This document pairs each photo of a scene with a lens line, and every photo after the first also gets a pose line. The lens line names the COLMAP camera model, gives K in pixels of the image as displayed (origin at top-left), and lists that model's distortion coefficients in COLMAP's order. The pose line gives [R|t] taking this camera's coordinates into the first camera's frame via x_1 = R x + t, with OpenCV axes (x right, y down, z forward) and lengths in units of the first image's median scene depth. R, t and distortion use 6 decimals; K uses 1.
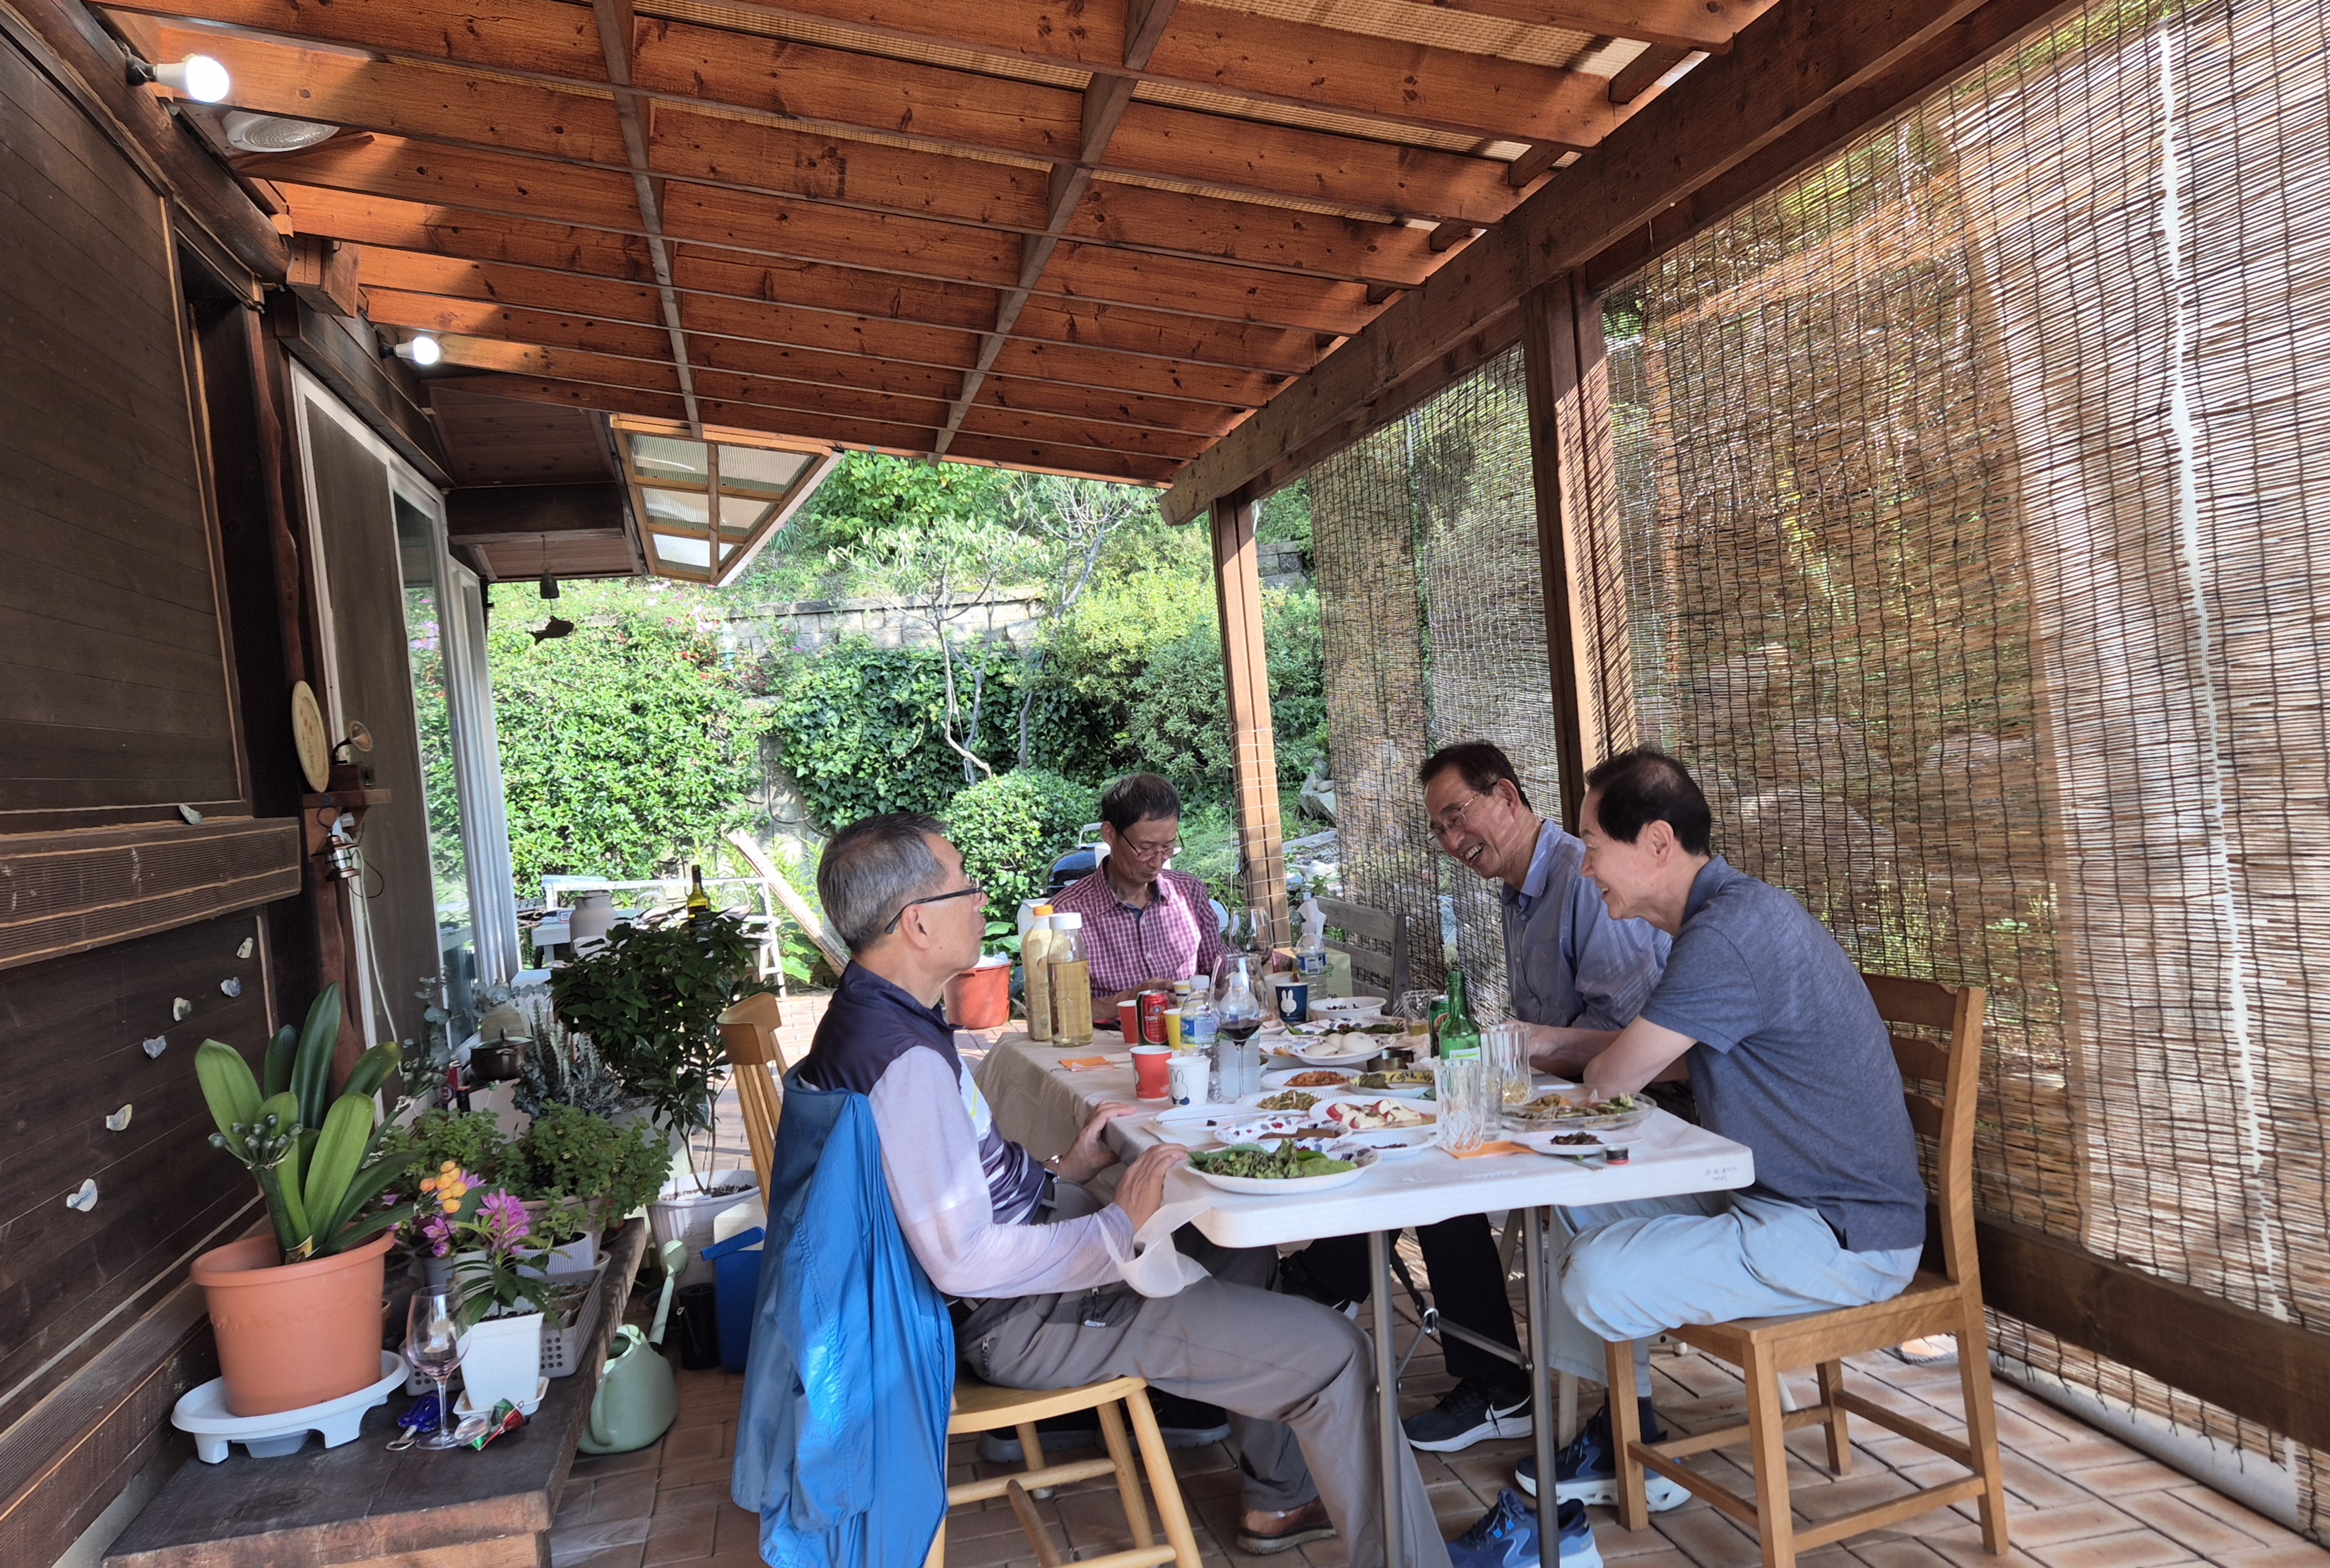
lens RADIAL K [[1679.3, 0, 1165.0], [0, 1679.3, 784.0], [0, 0, 1]] dist [0.083448, -0.041198]
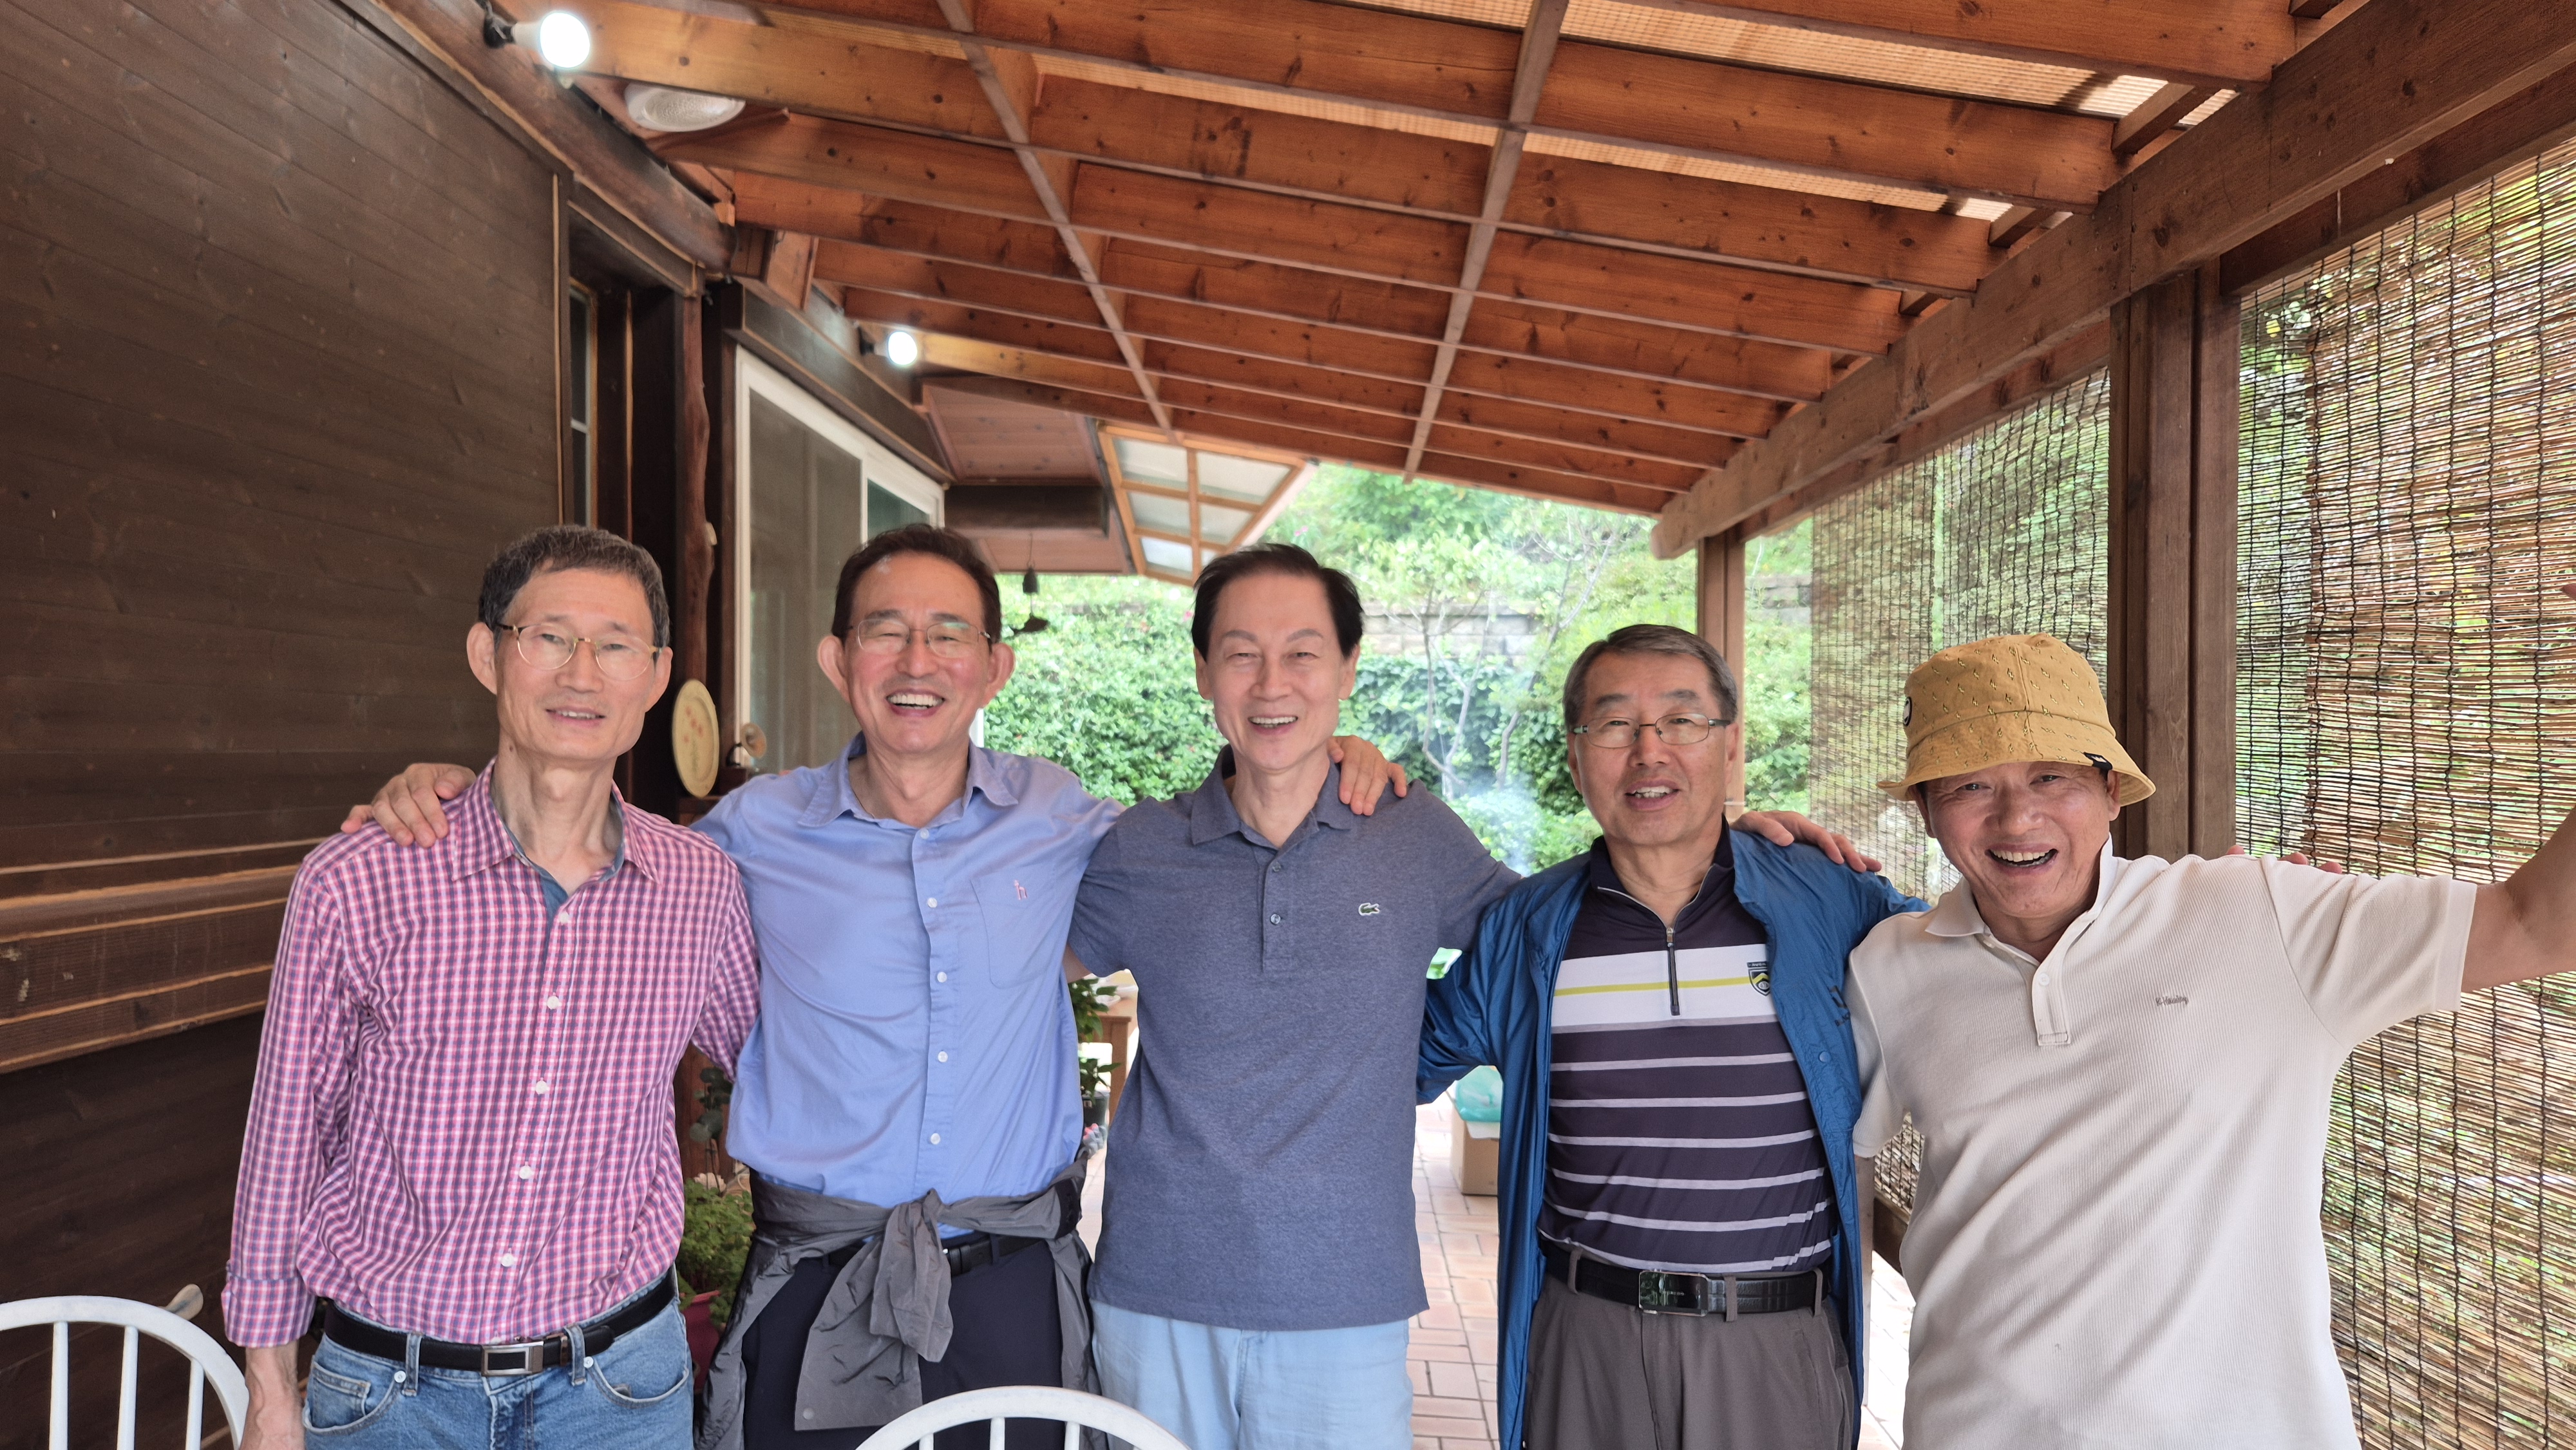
lens RADIAL K [[1569.1, 0, 1284.2], [0, 1569.1, 768.9], [0, 0, 1]] dist [0.057312, -0.003091]
pose [[0.965202, 0.095148, -0.243583, 0.038847], [-0.095269, 0.995387, 0.011313, -0.046702], [0.243535, 0.012287, 0.969814, 0.184707]]
